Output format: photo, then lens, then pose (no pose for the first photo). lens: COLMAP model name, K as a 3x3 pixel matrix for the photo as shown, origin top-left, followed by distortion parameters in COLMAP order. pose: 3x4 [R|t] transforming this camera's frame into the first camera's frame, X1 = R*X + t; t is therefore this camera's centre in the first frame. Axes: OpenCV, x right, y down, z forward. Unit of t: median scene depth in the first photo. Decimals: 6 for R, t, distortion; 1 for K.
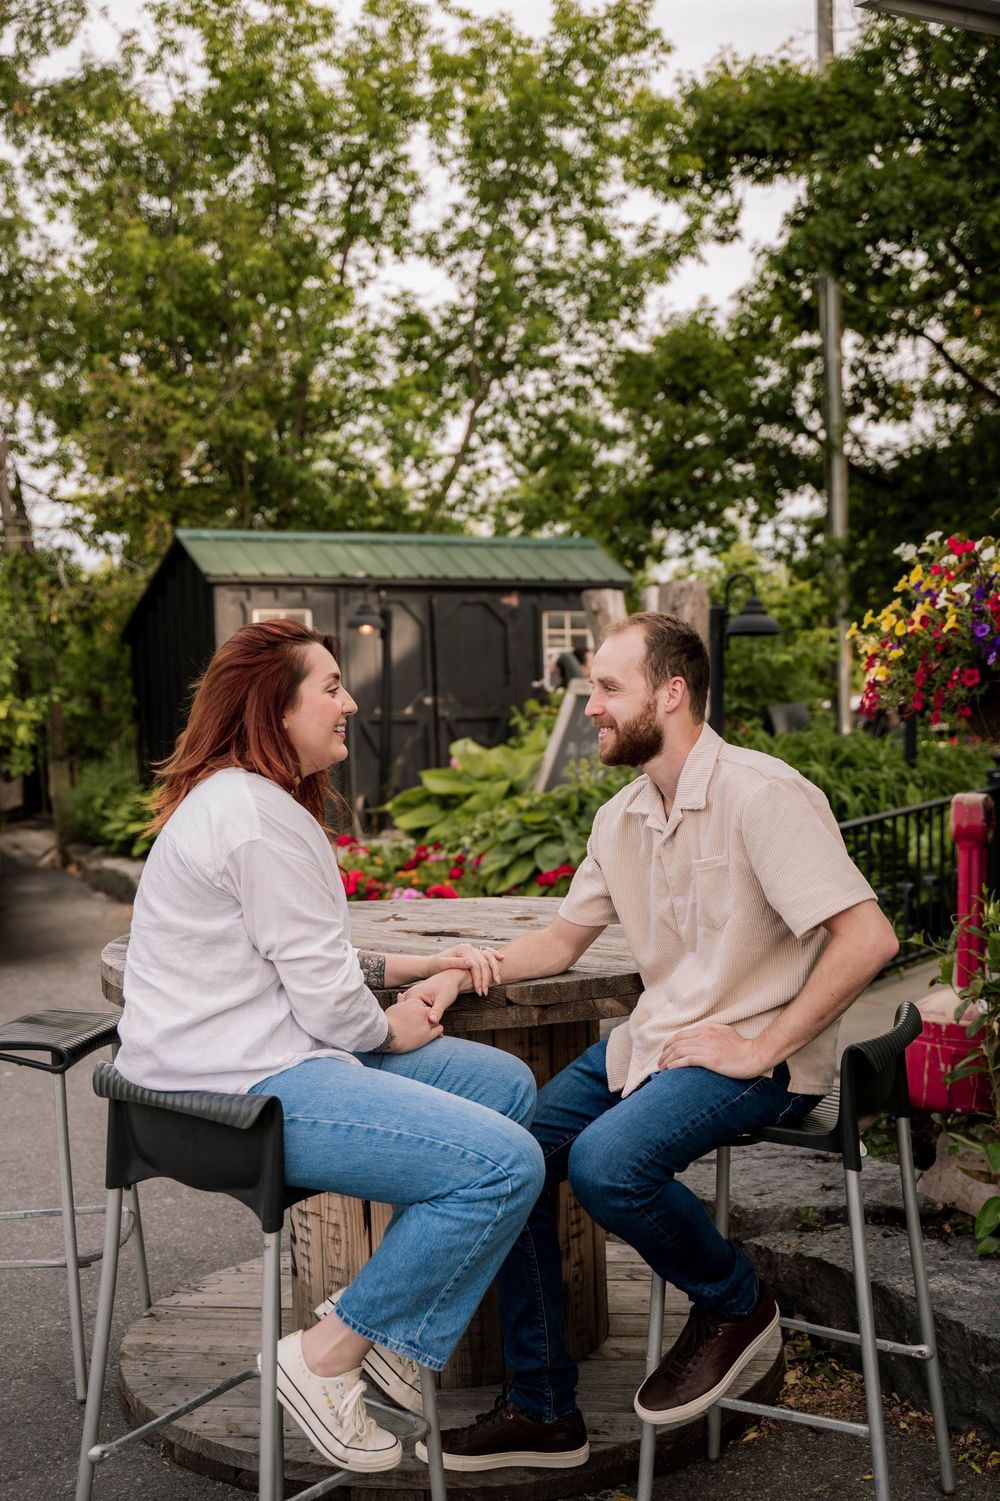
lens RADIAL K [[1968.7, 0, 500.0], [0, 1968.7, 750.5], [0, 0, 1]] dist [0.029336, -0.005567]
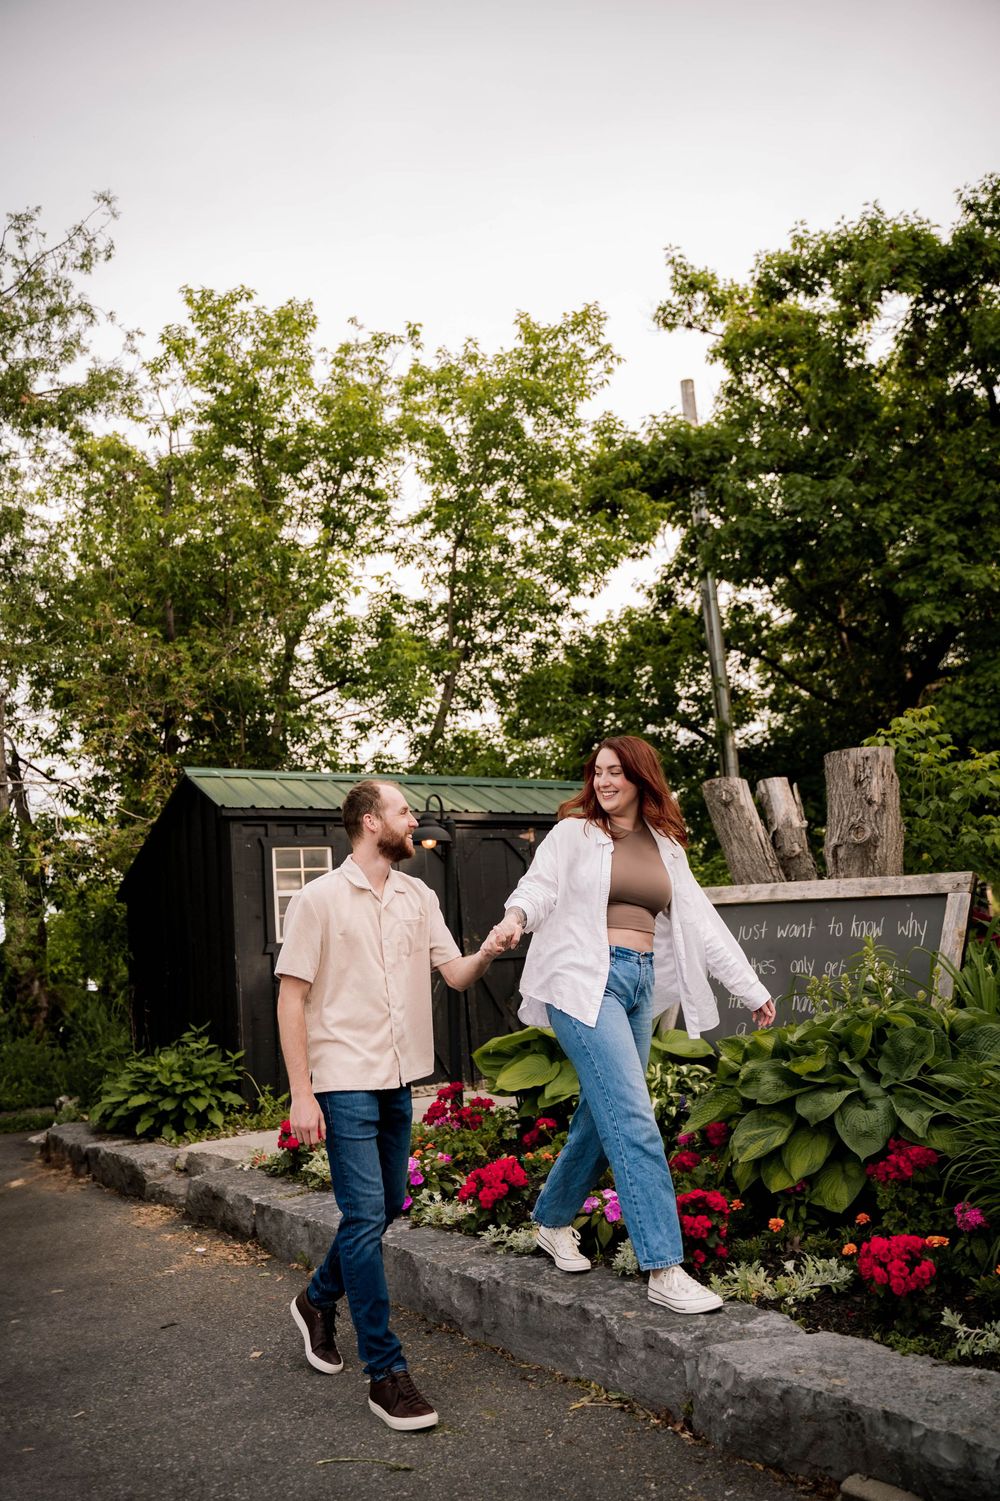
lens RADIAL K [[1240.7, 0, 500.0], [0, 1240.7, 750.5], [0, 0, 1]] dist [-0.010538, 0.005618]
pose [[0.991494, -0.023679, 0.127982, -0.078302], [0.049754, 0.977586, -0.204573, 0.007053], [-0.120269, 0.209201, 0.970449, 0.352480]]
